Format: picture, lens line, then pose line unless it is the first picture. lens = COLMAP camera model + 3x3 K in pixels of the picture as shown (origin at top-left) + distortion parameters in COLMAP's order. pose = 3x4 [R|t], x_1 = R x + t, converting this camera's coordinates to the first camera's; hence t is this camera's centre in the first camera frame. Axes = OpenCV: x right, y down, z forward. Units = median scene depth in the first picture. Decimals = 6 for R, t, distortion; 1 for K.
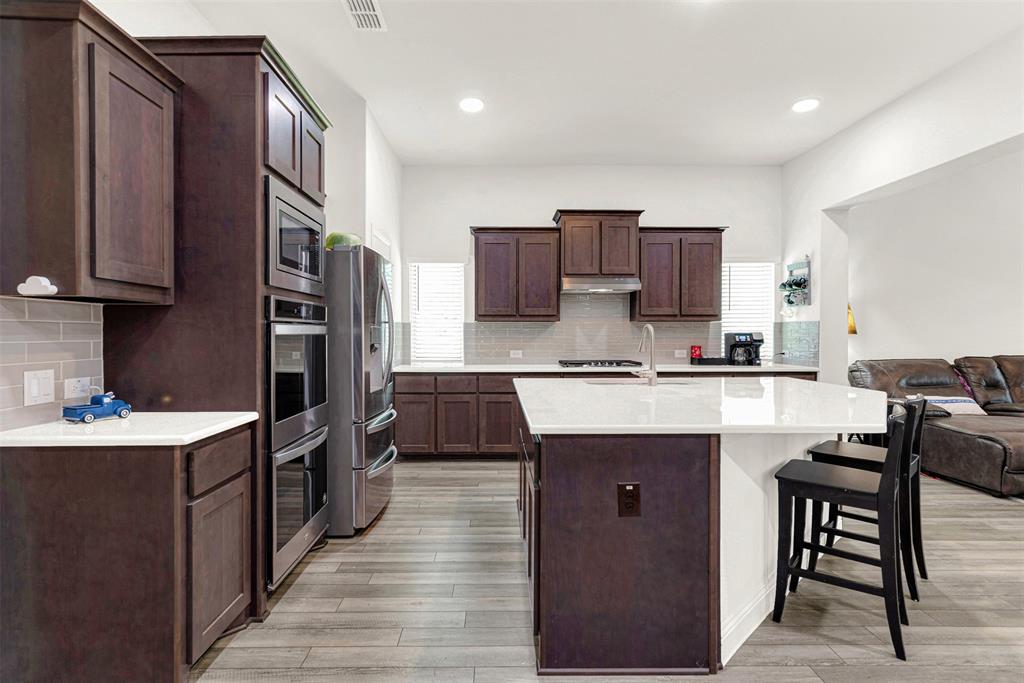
lens RADIAL K [[528.5, 0, 504.6], [0, 528.5, 336.8], [0, 0, 1]] dist [0.019037, 0.000587]
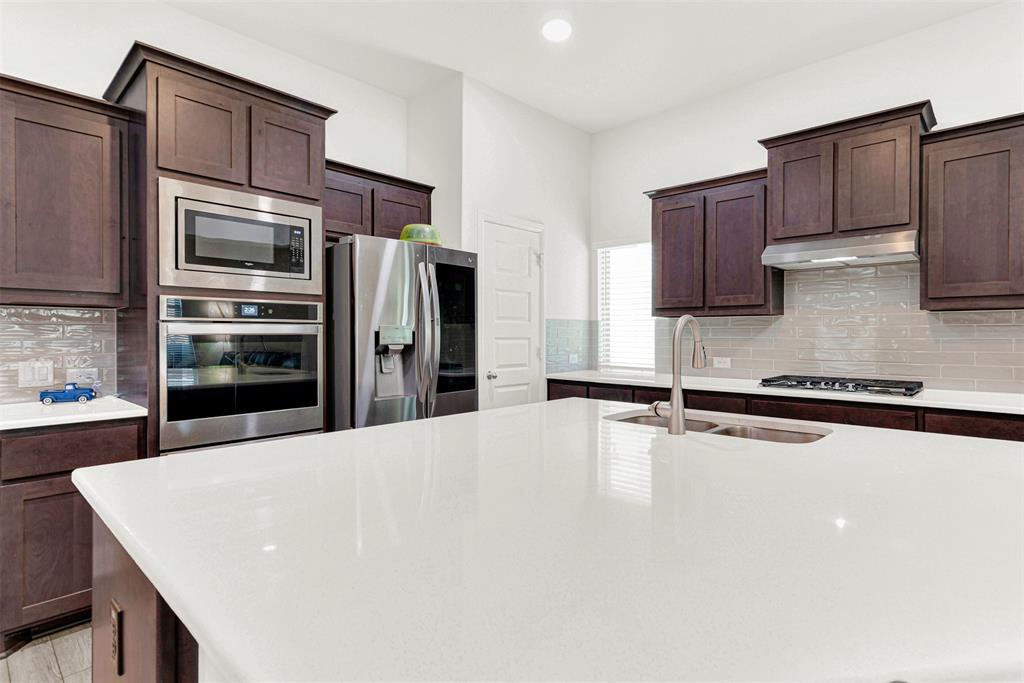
lens RADIAL K [[528.5, 0, 512.6], [0, 528.5, 342.6], [0, 0, 1]] dist [0.019037, 0.000587]
pose [[0.717965, 0.011731, -0.695980, 0.328939], [-0.004855, 0.999918, 0.011846, -0.001073], [0.696062, -0.005126, 0.717963, 0.323443]]
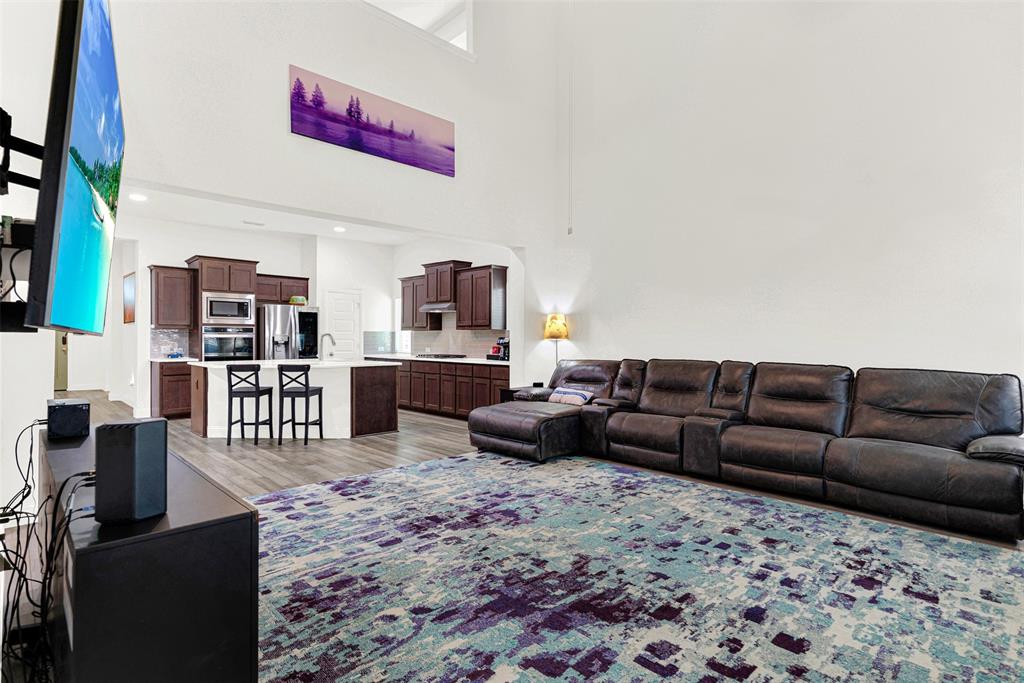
lens RADIAL K [[528.5, 0, 503.0], [0, 528.5, 344.5], [0, 0, 1]] dist [0.019037, 0.000587]
pose [[0.669514, 0.012059, -0.742701, 1.513255], [-0.007506, 0.999927, 0.009469, -0.002011], [0.742761, -0.000765, 0.669556, 0.058728]]
